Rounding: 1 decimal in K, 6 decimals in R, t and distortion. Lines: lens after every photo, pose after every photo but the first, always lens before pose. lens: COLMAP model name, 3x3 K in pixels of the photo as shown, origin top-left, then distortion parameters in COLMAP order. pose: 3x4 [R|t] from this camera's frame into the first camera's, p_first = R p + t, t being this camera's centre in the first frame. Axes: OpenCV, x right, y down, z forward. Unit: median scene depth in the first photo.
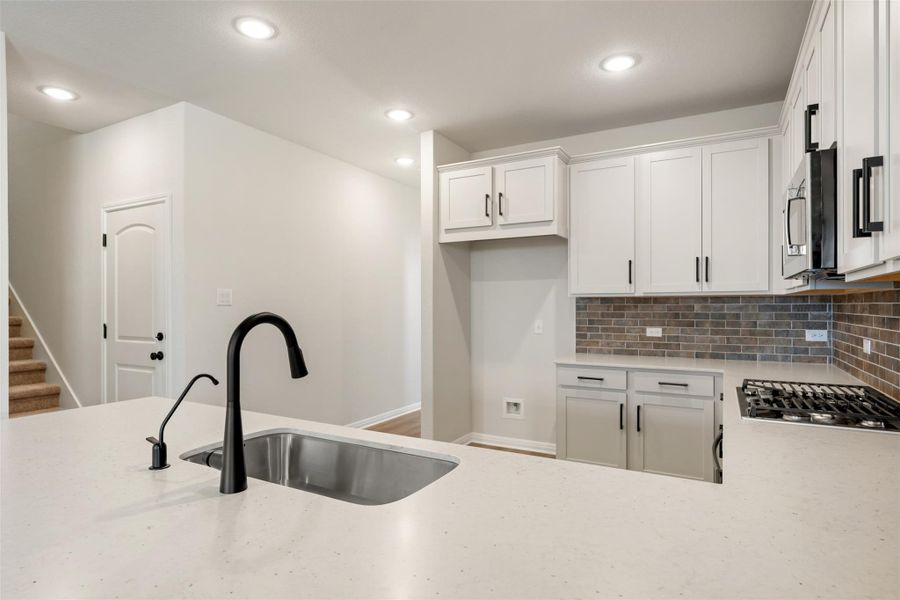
lens RADIAL K [[494.9, 0, 445.7], [0, 494.9, 307.7], [0, 0, 1]] dist [-0.003505, -0.000422]
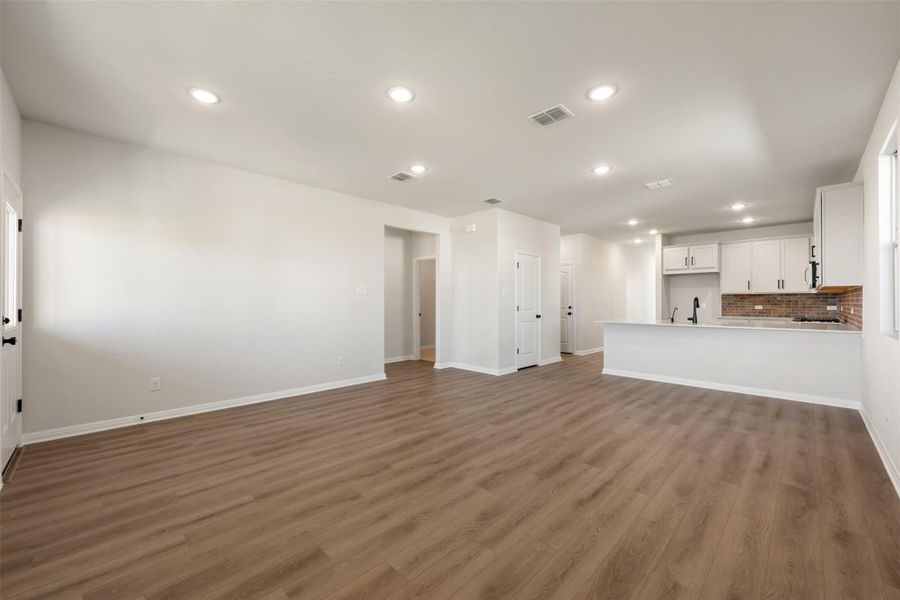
lens RADIAL K [[356.0, 0, 449.6], [0, 356.0, 300.4], [0, 0, 1]] dist [0.001109, 0.000725]
pose [[0.961871, -0.000898, -0.273504, -0.673571], [-0.001285, 0.999969, -0.007802, 0.030134], [0.273502, 0.007856, 0.961839, -1.337723]]
